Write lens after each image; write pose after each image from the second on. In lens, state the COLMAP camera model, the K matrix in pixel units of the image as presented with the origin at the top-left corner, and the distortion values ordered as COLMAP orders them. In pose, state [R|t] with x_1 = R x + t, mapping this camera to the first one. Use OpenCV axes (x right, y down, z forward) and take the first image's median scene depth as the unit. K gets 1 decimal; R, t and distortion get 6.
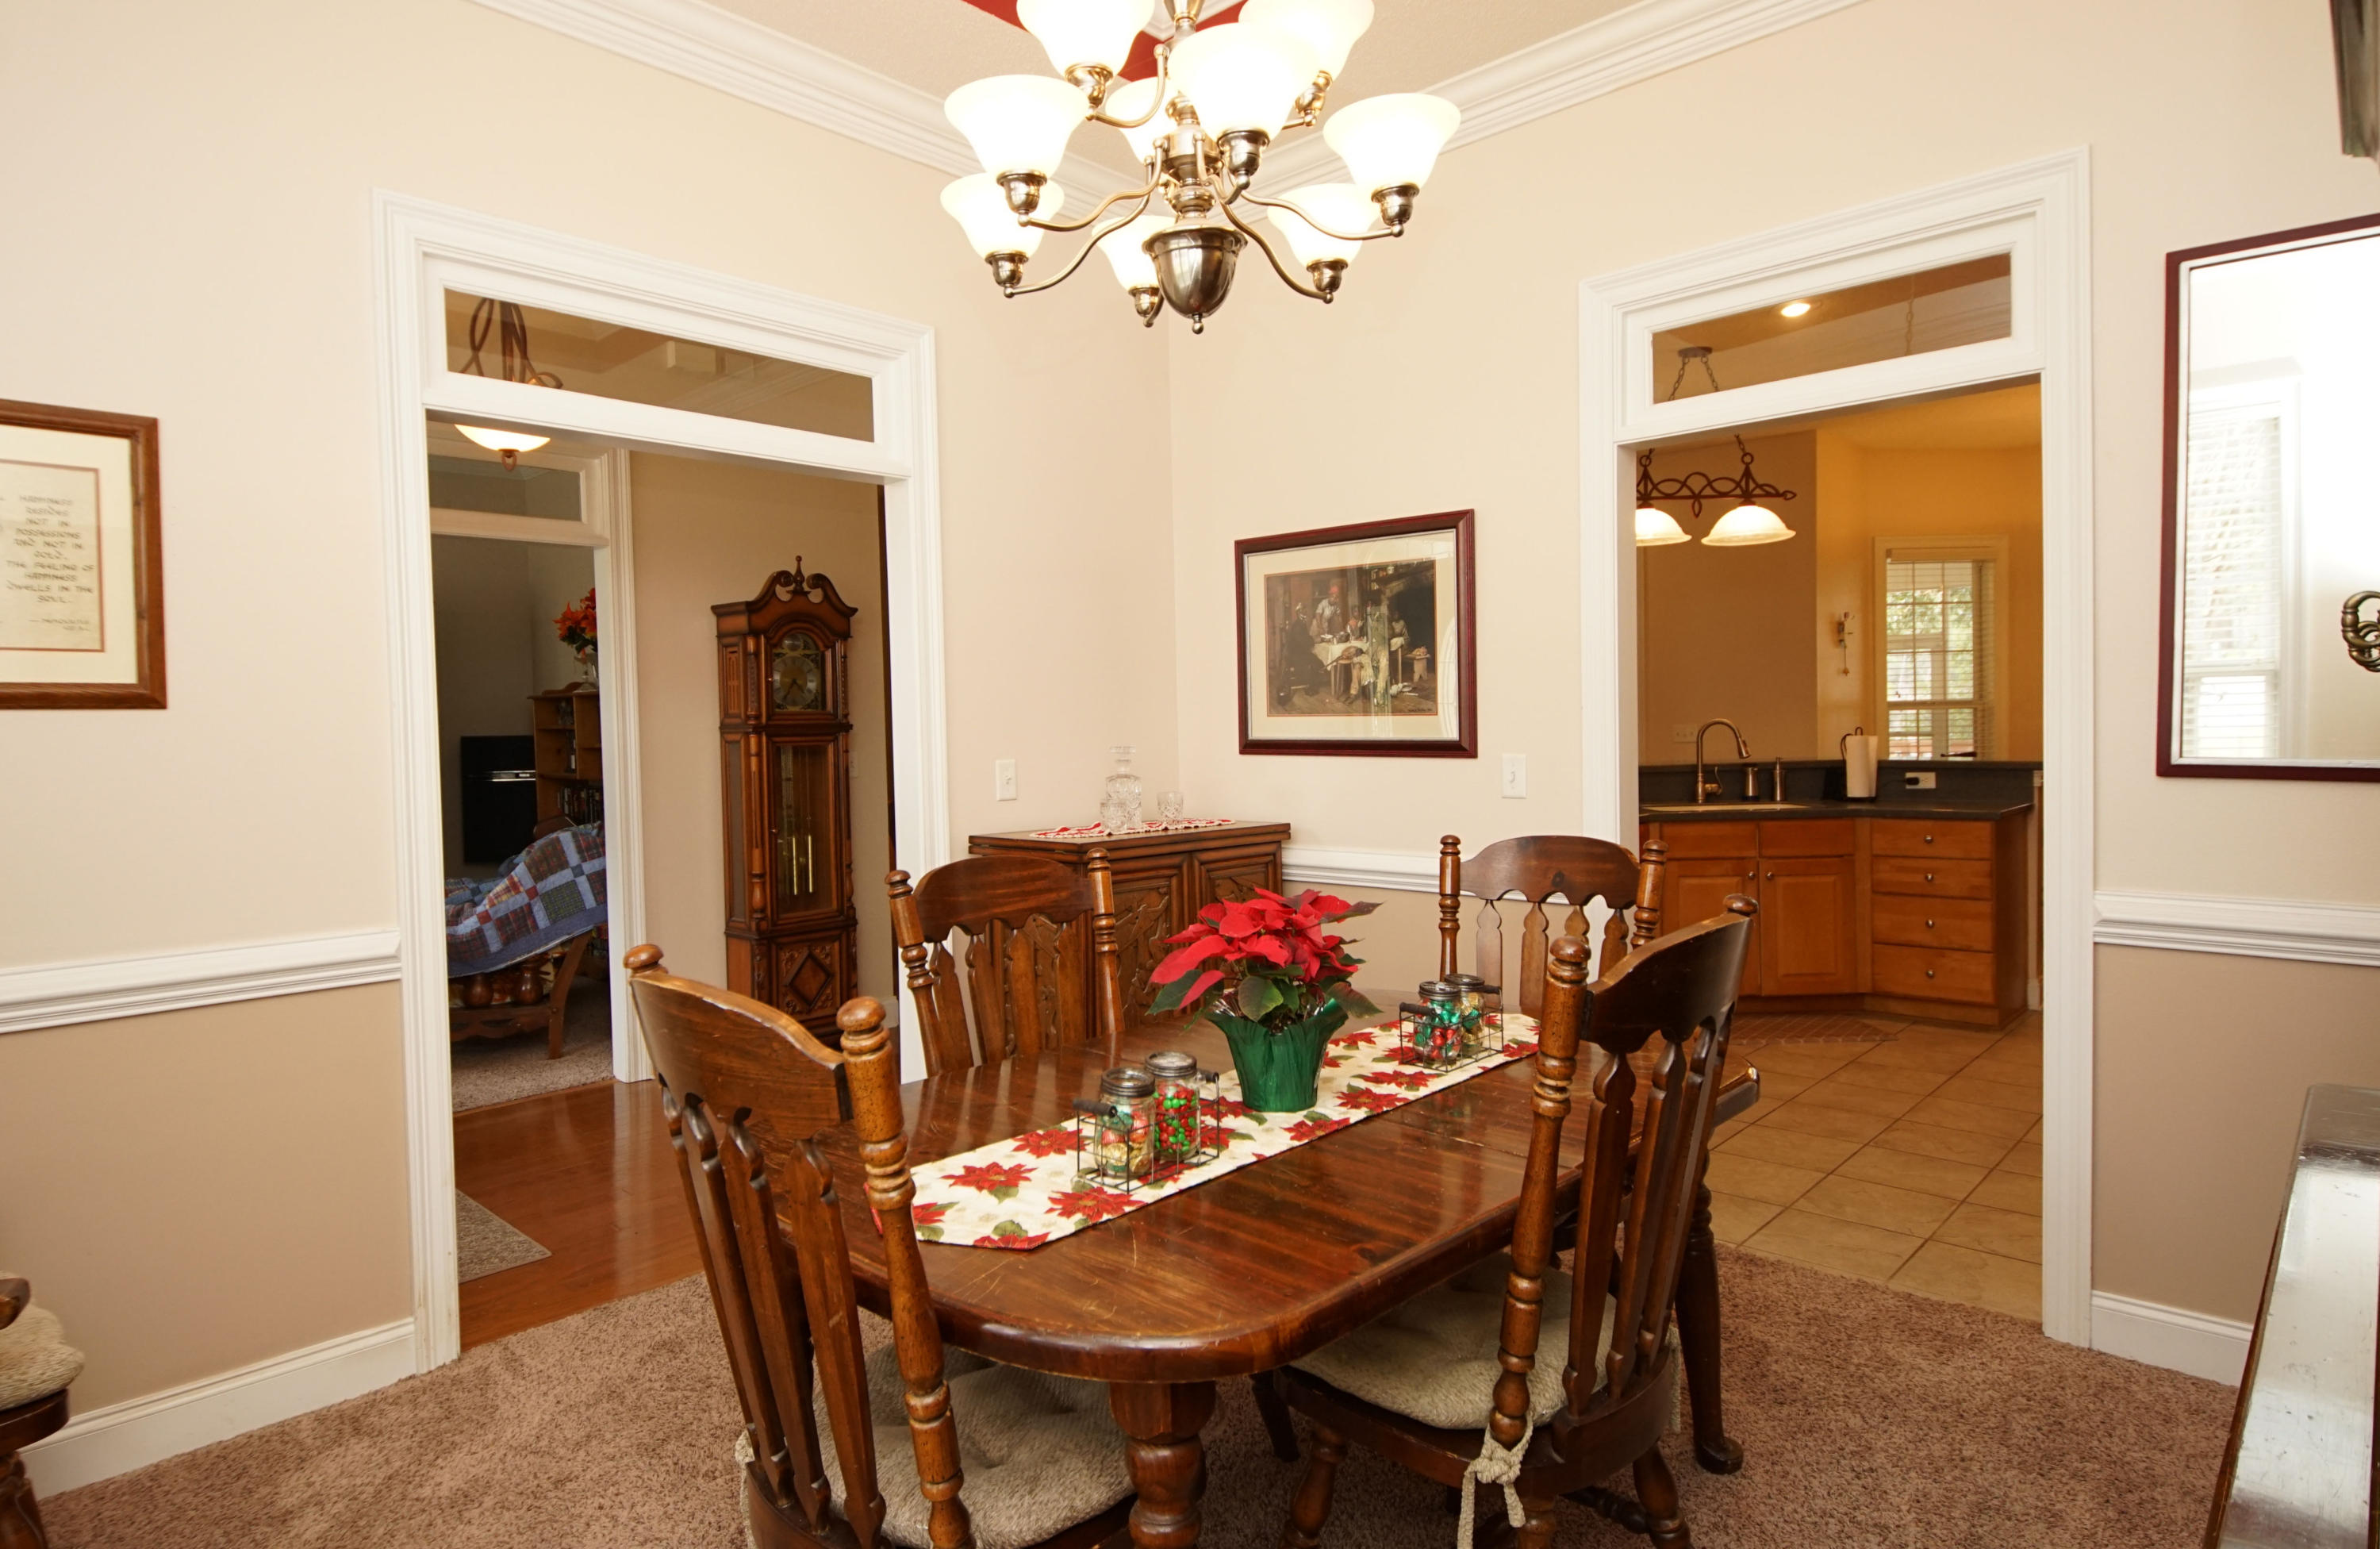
lens RADIAL K [[1304.6, 0, 1170.1], [0, 1304.6, 760.0], [0, 0, 1]] dist [0.024376, -0.001418]
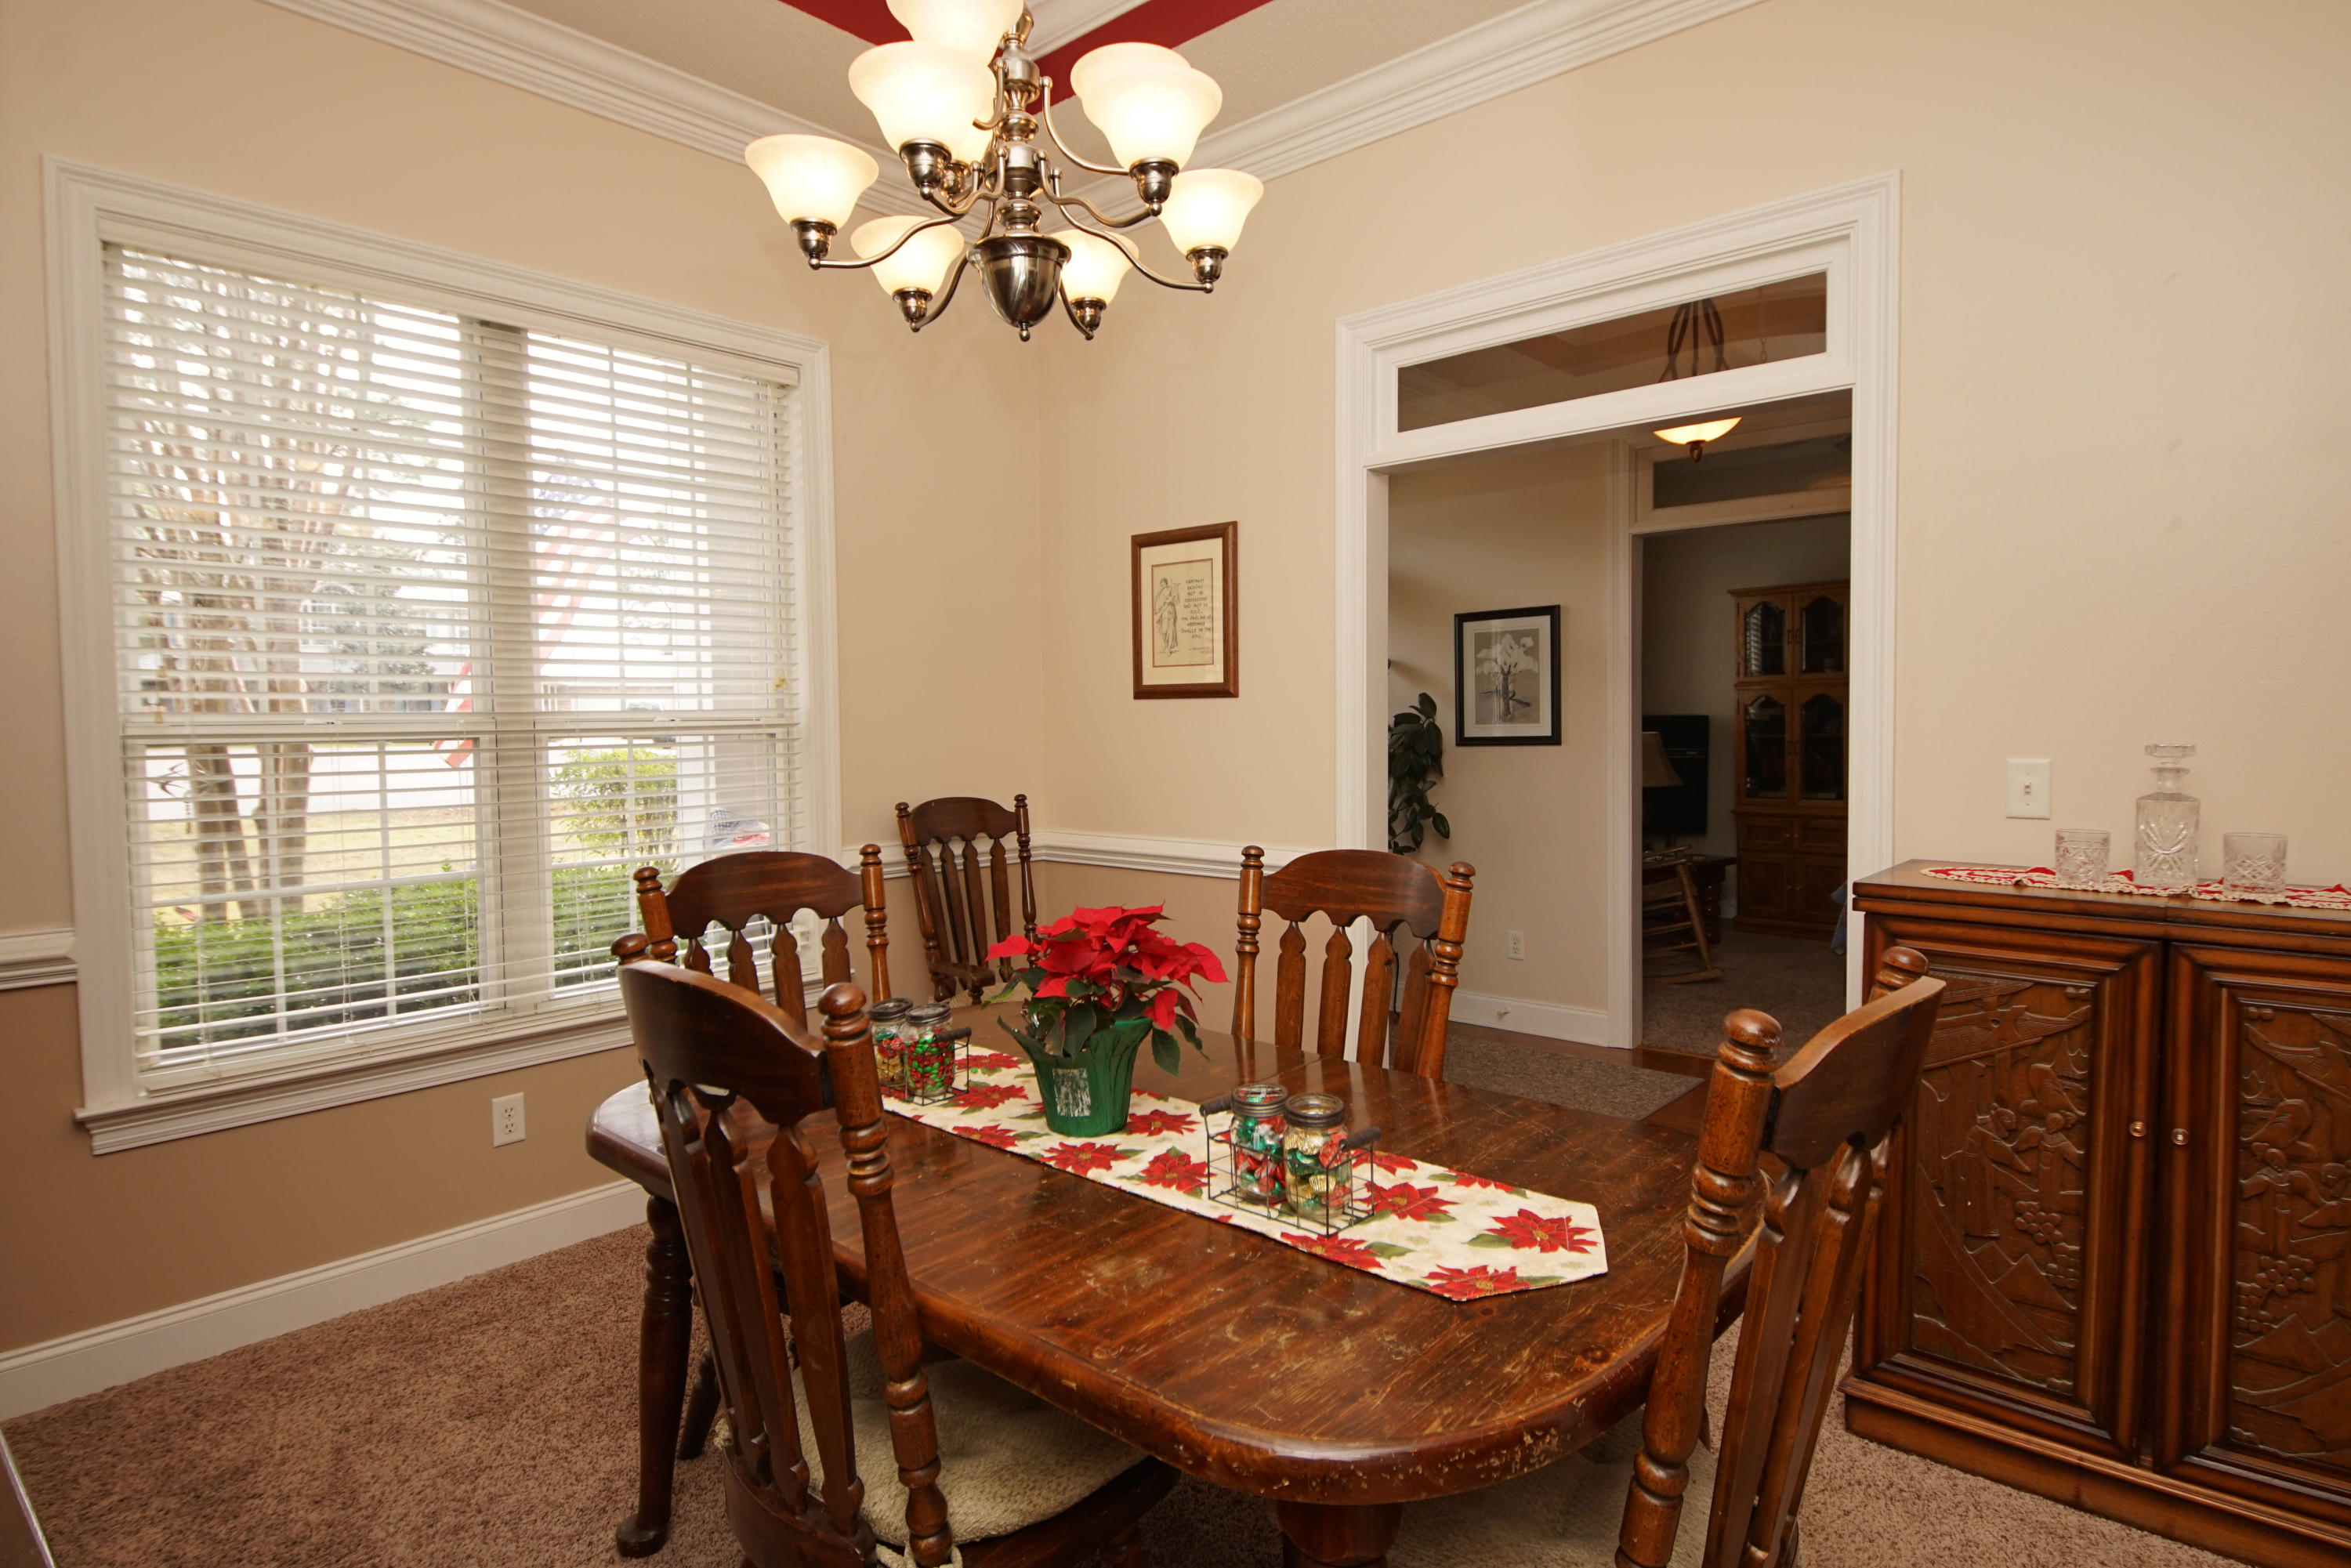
lens RADIAL K [[1257.7, 0, 1129.6], [0, 1257.7, 749.5], [0, 0, 1]] dist [0.015898, -0.006557]
pose [[0.025867, 0.040157, -0.998859, 0.813560], [-0.019786, 0.999018, 0.039651, -0.034018], [0.999470, 0.018738, 0.026636, 0.842051]]
